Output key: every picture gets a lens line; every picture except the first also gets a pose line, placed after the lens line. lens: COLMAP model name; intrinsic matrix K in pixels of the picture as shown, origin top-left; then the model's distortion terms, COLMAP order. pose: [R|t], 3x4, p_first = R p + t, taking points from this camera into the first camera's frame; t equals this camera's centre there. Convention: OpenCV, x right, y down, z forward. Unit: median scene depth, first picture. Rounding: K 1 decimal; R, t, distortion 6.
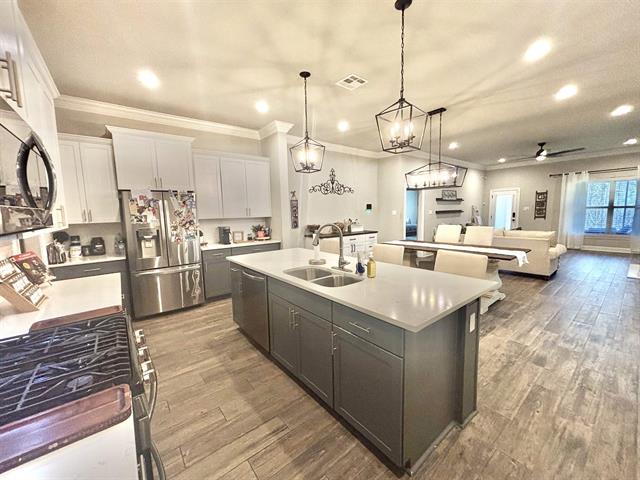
lens RADIAL K [[257.7, 0, 319.8], [0, 257.7, 239.3], [0, 0, 1]] dist [-0.000822, 0.001619]
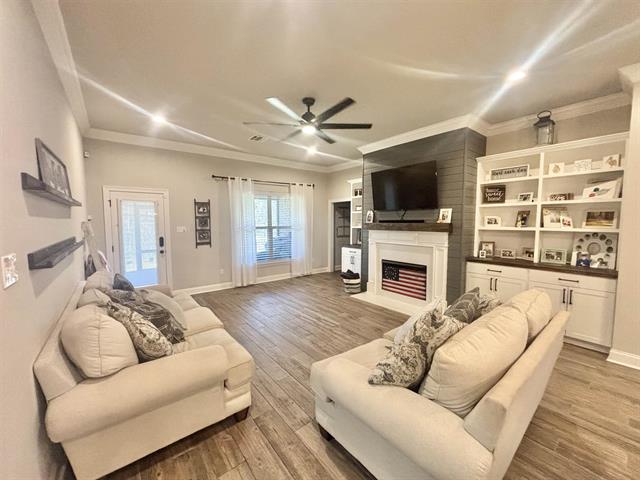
lens RADIAL K [[257.7, 0, 324.4], [0, 257.7, 239.9], [0, 0, 1]] dist [-0.000822, 0.001619]
pose [[-0.011499, -0.054591, 0.998443, 0.372967], [0.108272, 0.992570, 0.055517, -0.143193], [-0.994055, 0.108742, -0.005503, 1.065809]]
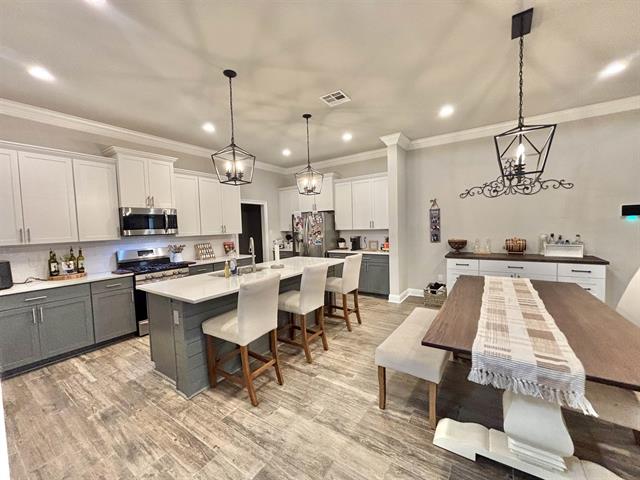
lens RADIAL K [[257.7, 0, 318.5], [0, 257.7, 238.9], [0, 0, 1]] dist [-0.000822, 0.001619]
pose [[0.293525, 0.061302, -0.953984, 0.558876], [-0.080004, 0.996016, 0.039387, -0.052310], [0.952598, 0.064761, 0.297260, 0.347221]]
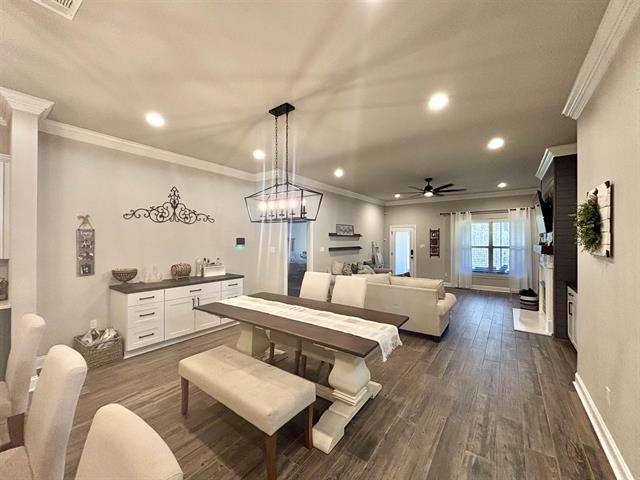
lens RADIAL K [[257.7, 0, 319.8], [0, 257.7, 239.3], [0, 0, 1]] dist [-0.000822, 0.001619]
pose [[0.964902, 0.026178, 0.261302, 0.254332], [0.004286, 0.993317, -0.115341, -0.051240], [-0.262575, 0.112412, 0.958341, 0.242461]]
